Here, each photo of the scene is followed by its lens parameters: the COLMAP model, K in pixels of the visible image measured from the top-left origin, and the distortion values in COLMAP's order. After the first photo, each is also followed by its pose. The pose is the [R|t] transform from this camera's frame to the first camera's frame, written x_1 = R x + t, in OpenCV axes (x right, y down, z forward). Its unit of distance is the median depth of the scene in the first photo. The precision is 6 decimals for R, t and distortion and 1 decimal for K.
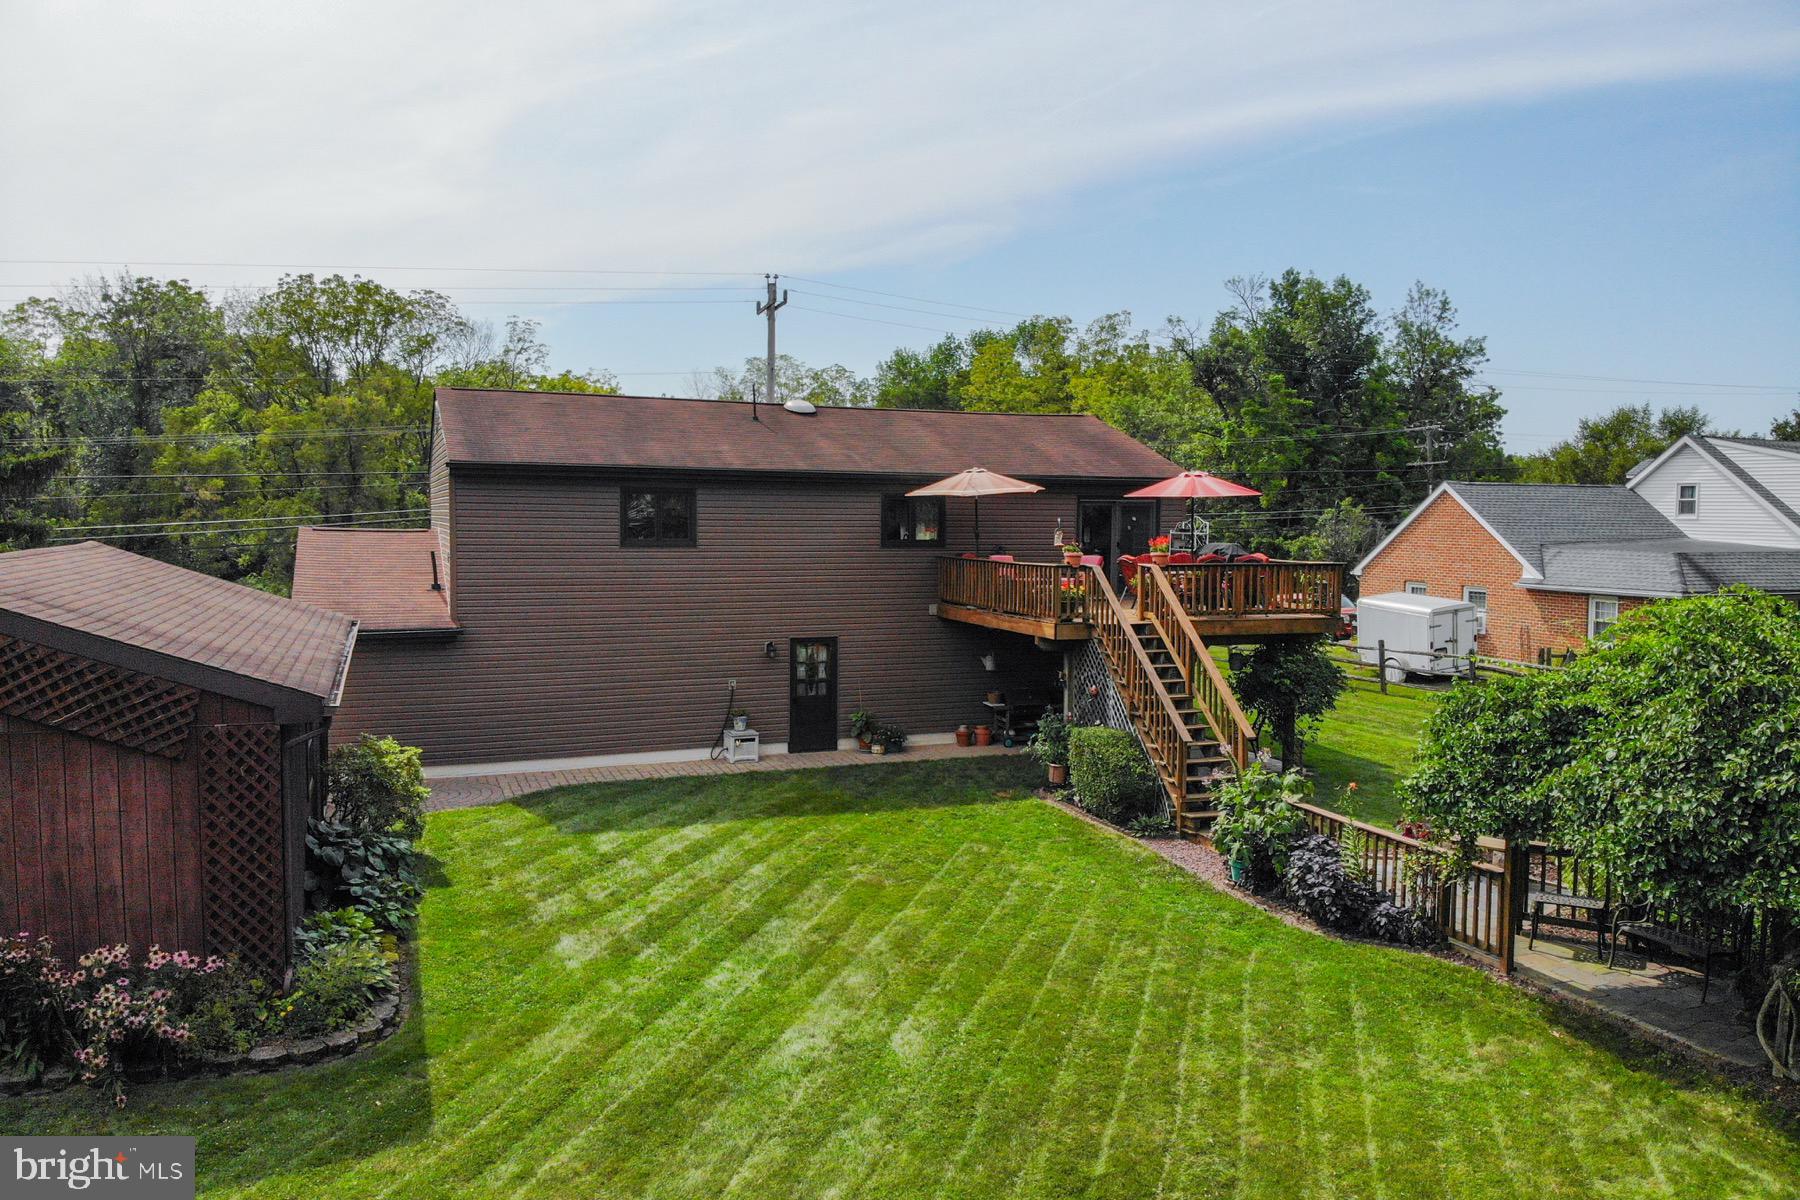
lens RADIAL K [[1323.7, 0, 912.4], [0, 1323.7, 596.6], [0, 0, 1]] dist [0.125685, -0.276253]
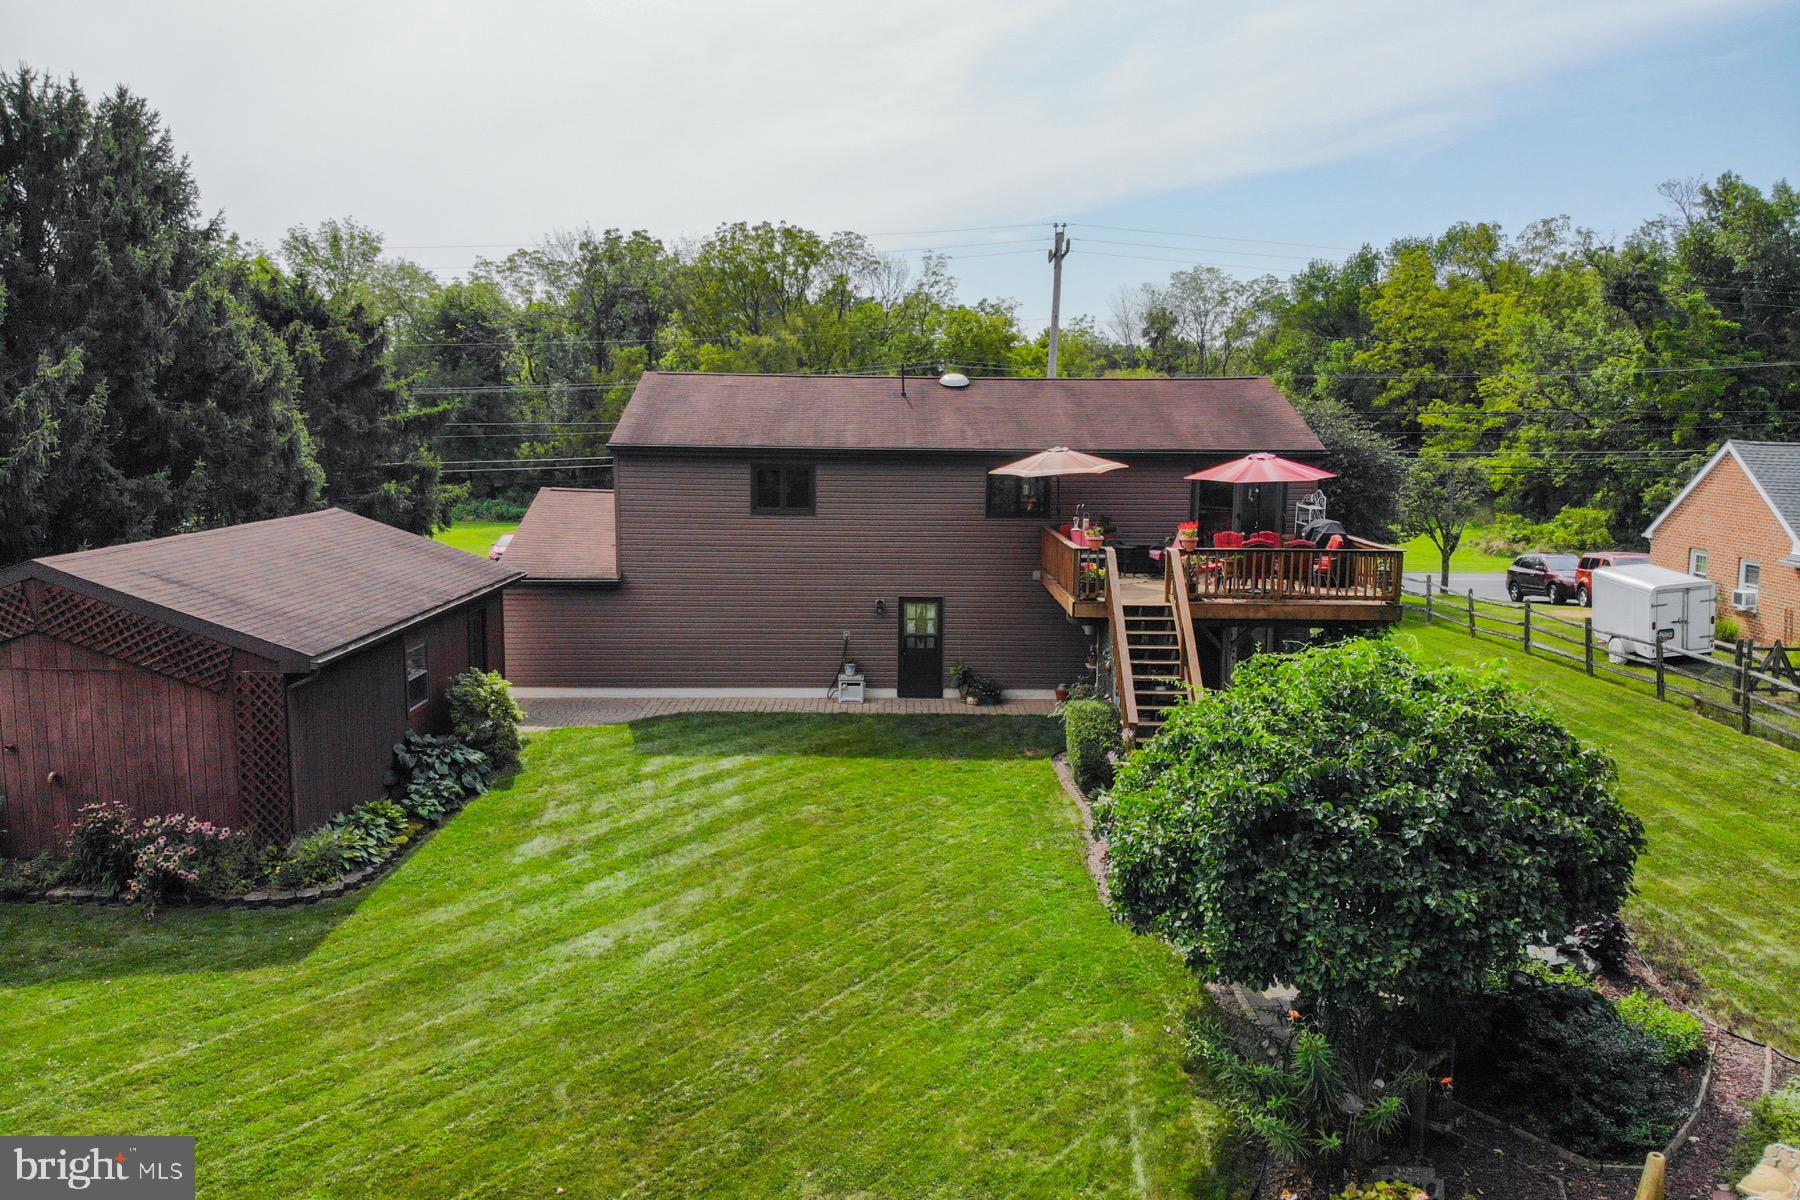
lens RADIAL K [[1323.7, 0, 912.4], [0, 1323.7, 596.6], [0, 0, 1]] dist [0.125685, -0.276253]
pose [[0.937525, 0.048727, -0.344489, 0.439612], [-0.025286, 0.997068, 0.072218, -0.072443], [0.346998, -0.058995, 0.936008, -0.072674]]
